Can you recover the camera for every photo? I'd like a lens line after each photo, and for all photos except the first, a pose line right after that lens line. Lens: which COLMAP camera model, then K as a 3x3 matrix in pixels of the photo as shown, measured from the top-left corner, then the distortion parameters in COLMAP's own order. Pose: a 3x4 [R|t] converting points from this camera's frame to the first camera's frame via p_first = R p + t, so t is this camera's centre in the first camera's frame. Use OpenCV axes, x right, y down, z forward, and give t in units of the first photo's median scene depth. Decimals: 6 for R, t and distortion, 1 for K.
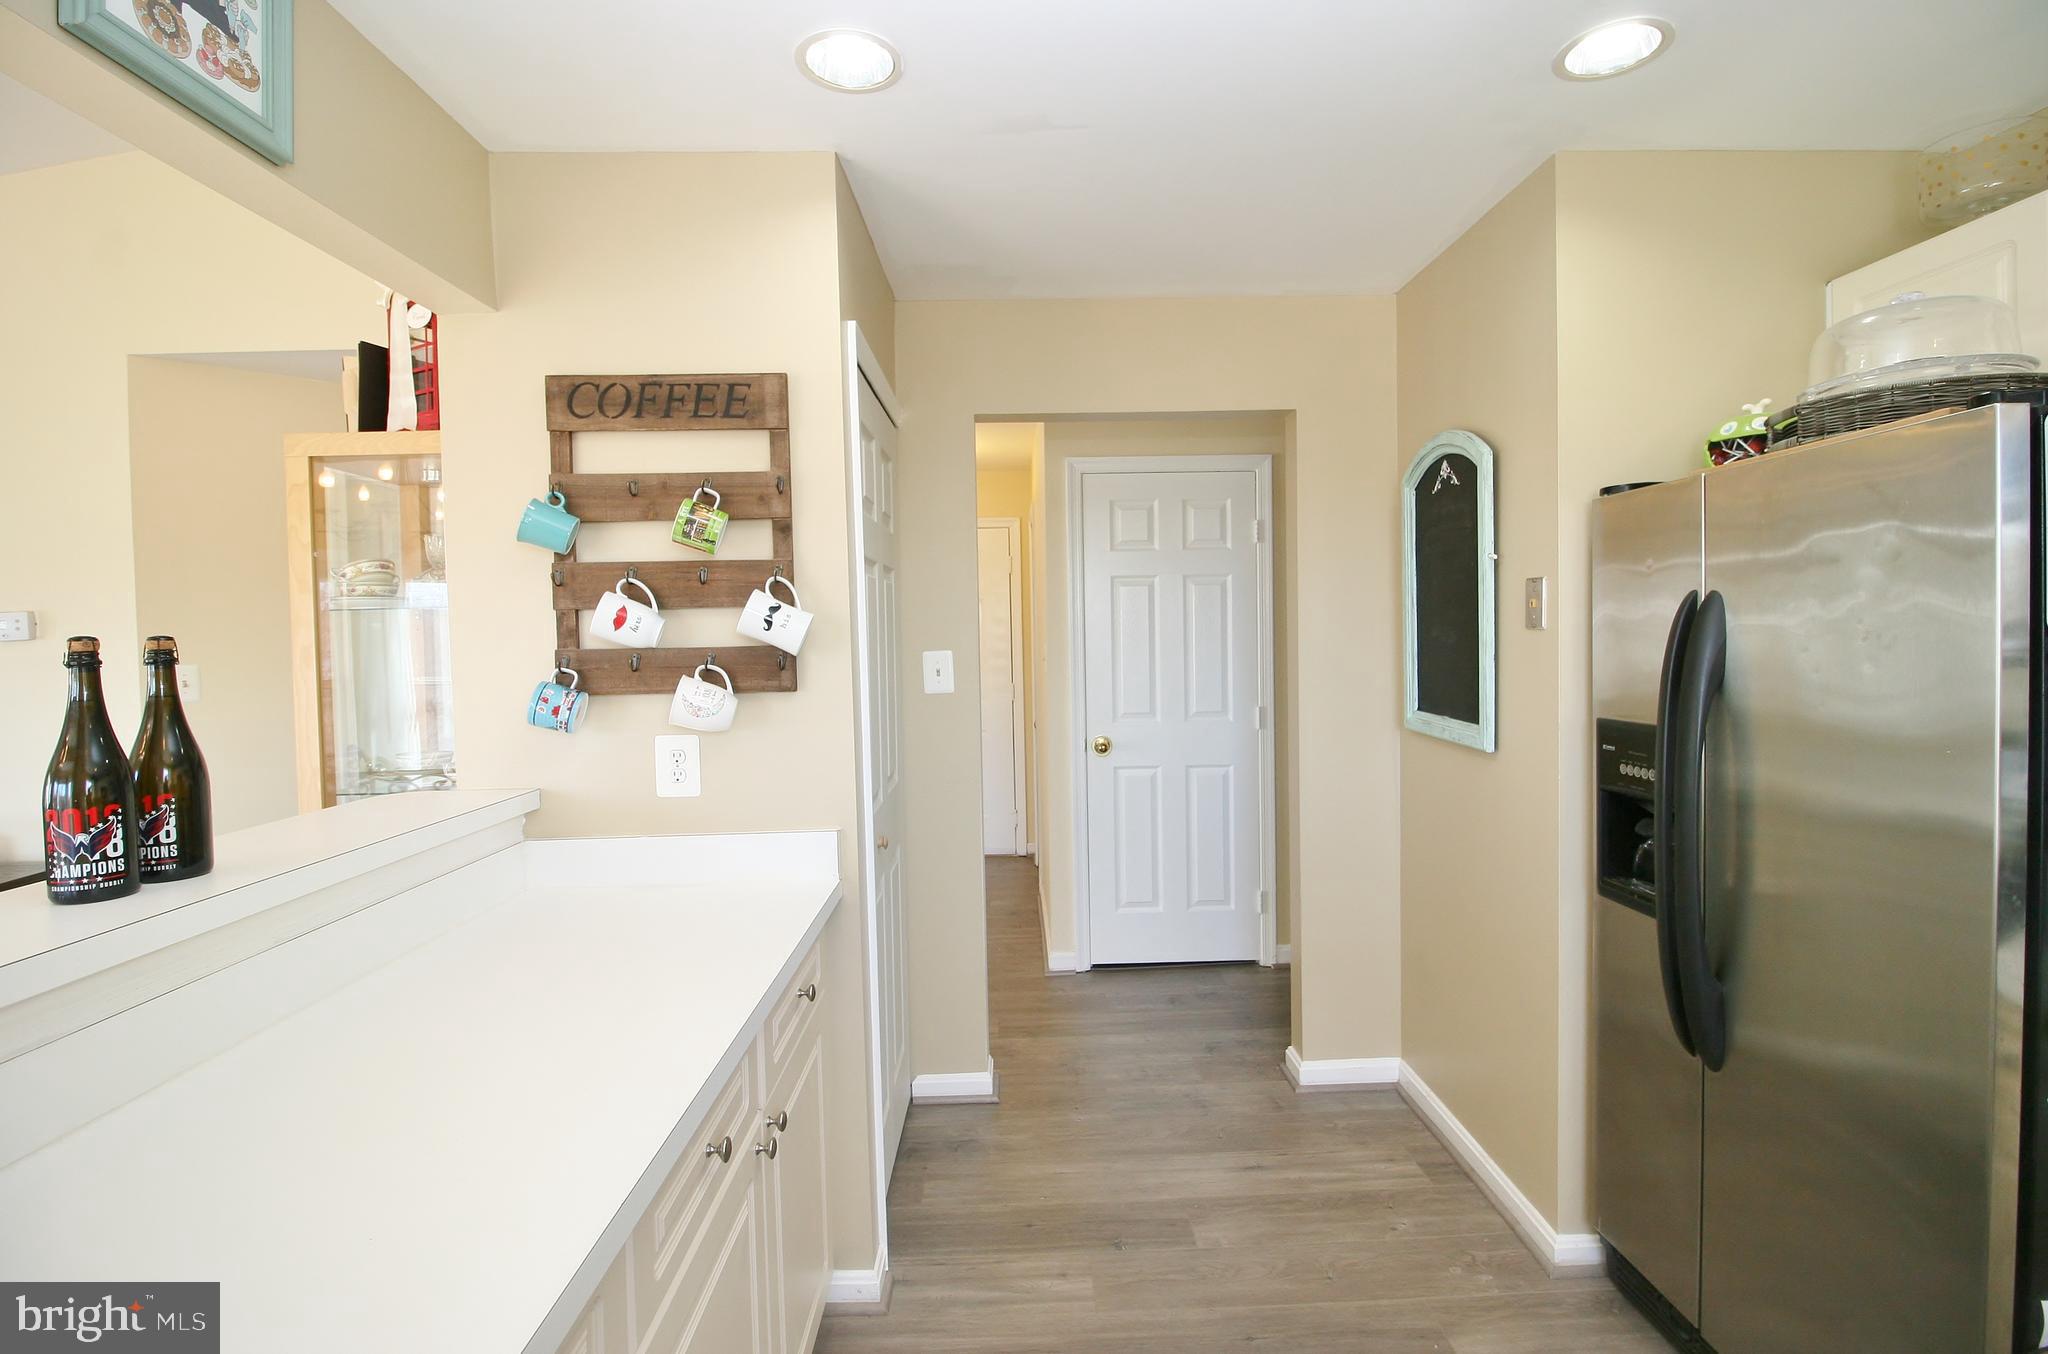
lens RADIAL K [[946.2, 0, 1031.4], [0, 946.2, 661.1], [0, 0, 1]] dist [0.000604, -0.014122]
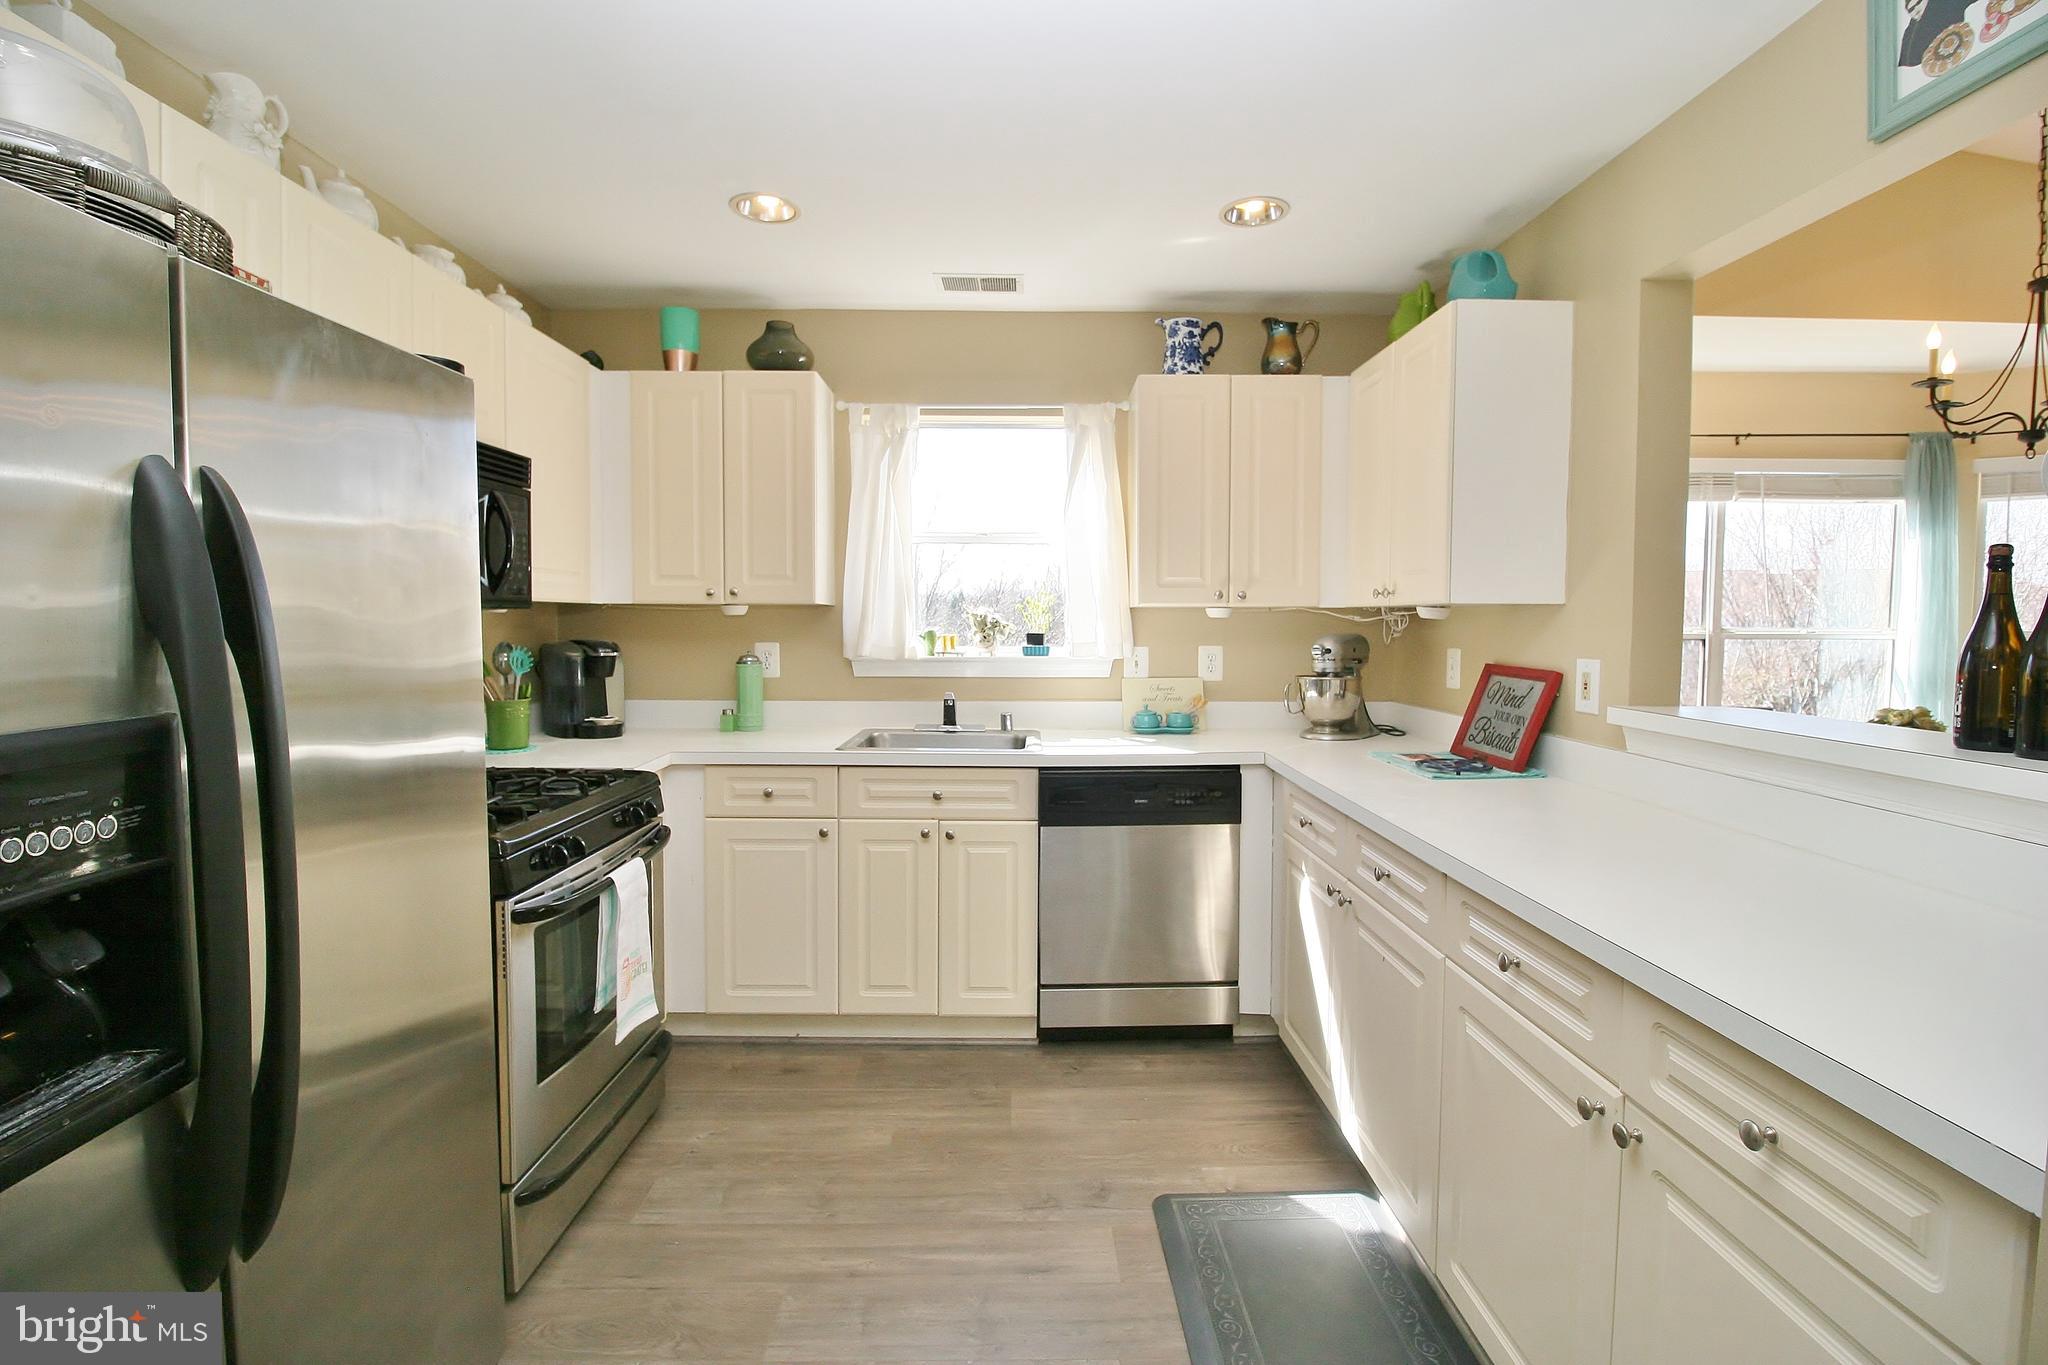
lens RADIAL K [[946.2, 0, 1031.4], [0, 946.2, 666.6], [0, 0, 1]] dist [0.000604, -0.014122]
pose [[-0.999814, 0.016770, 0.009576, 0.179779], [0.017476, 0.996709, 0.079156, 0.010523], [-0.008217, 0.079309, -0.996816, 1.400032]]
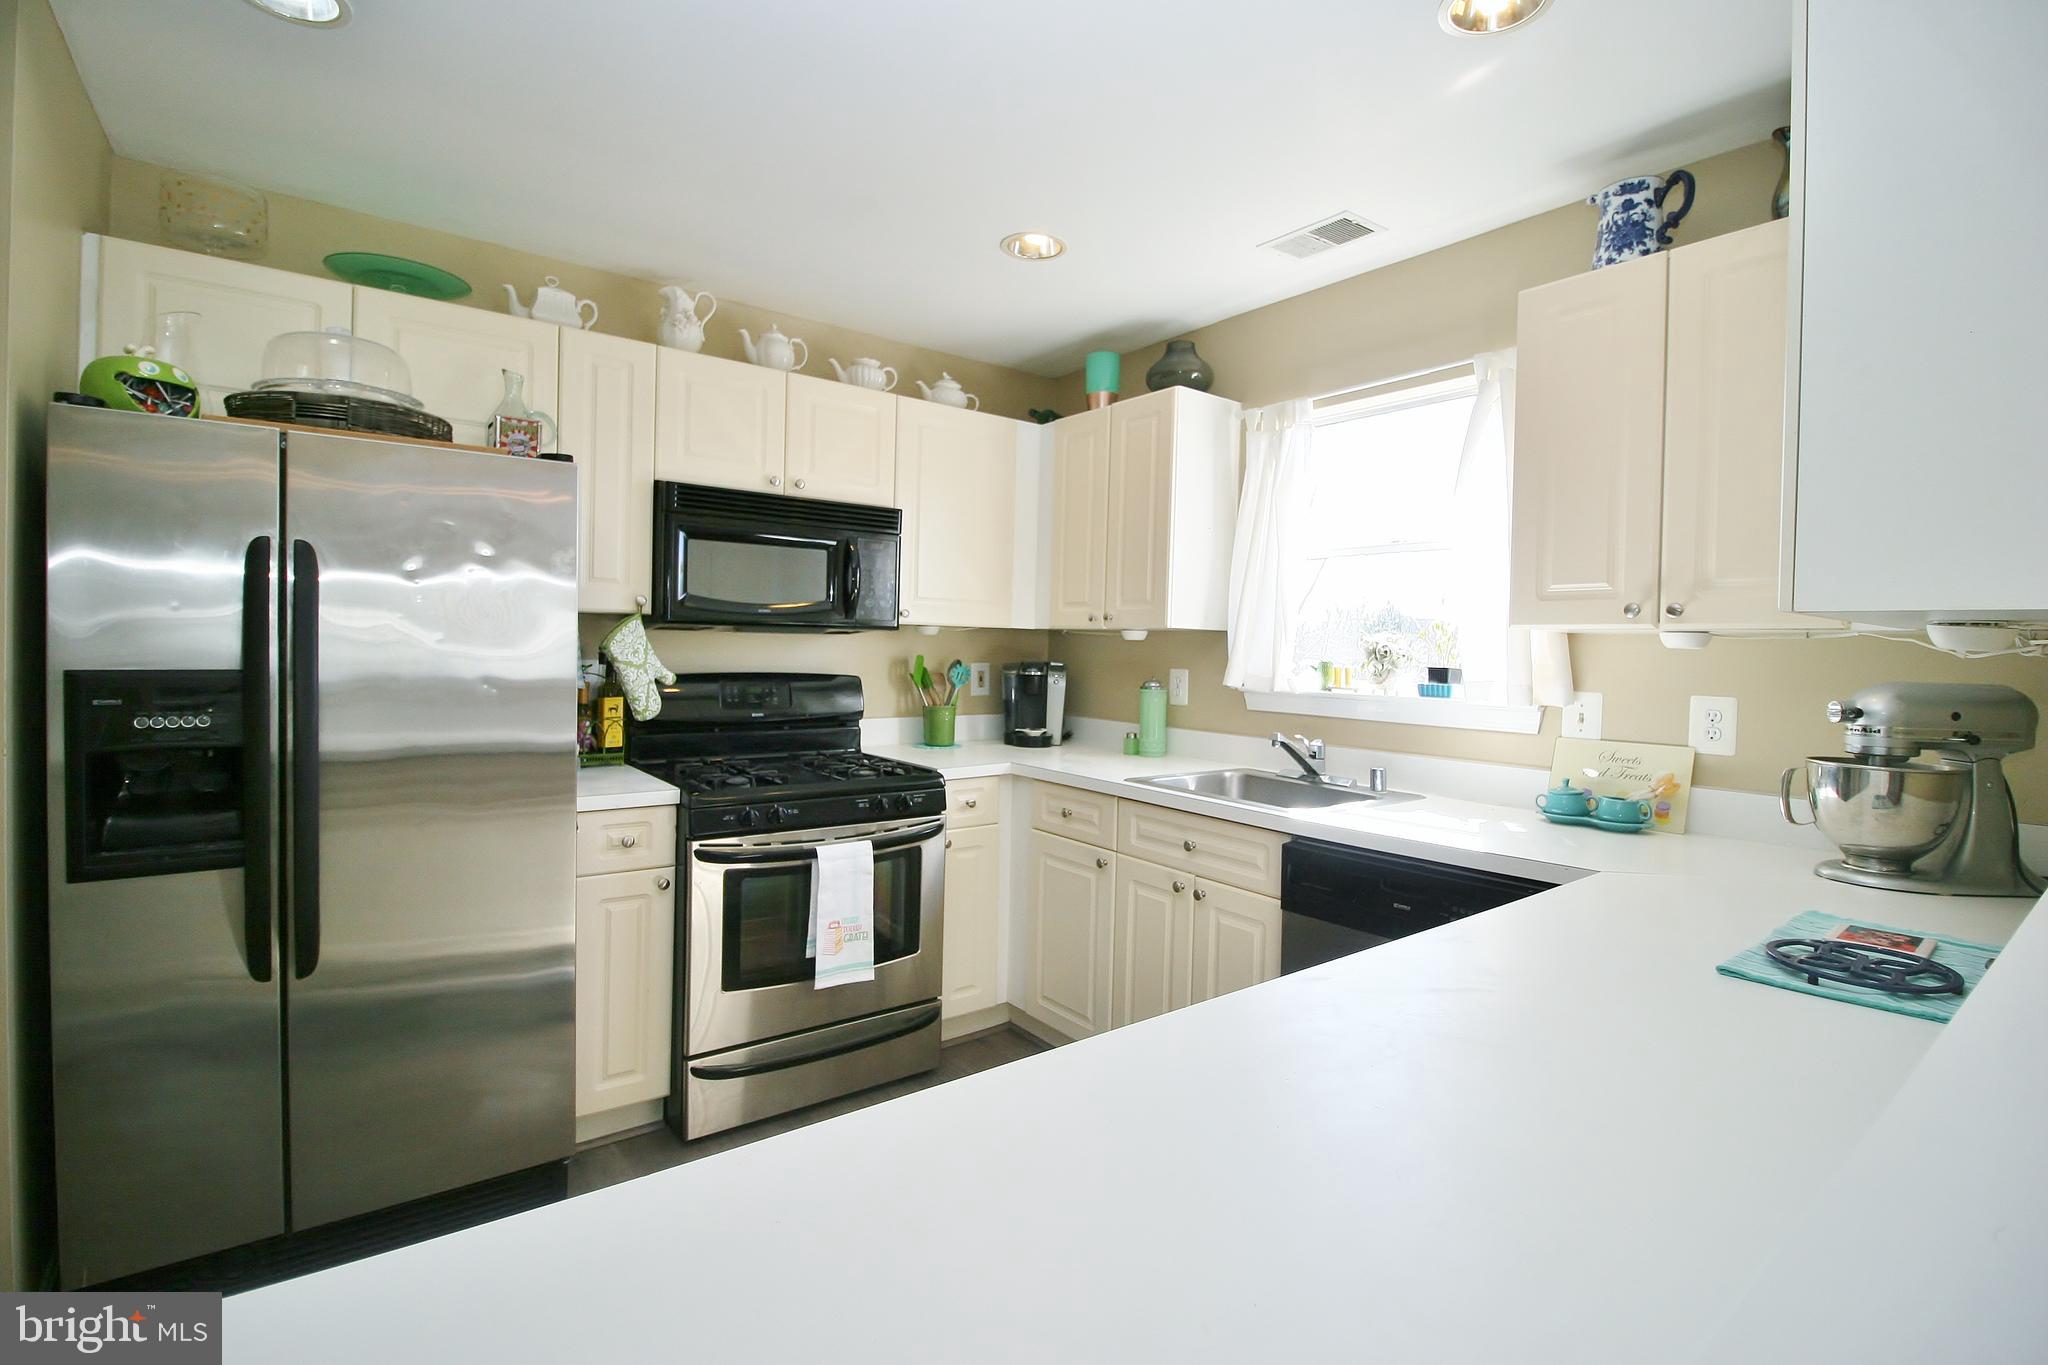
lens RADIAL K [[946.2, 0, 1031.4], [0, 946.2, 666.6], [0, 0, 1]] dist [0.000604, -0.014122]
pose [[-0.589905, -0.010415, 0.807406, -0.585602], [0.013394, 0.999653, 0.022681, 0.051722], [-0.807362, 0.024194, -0.589561, 0.850673]]
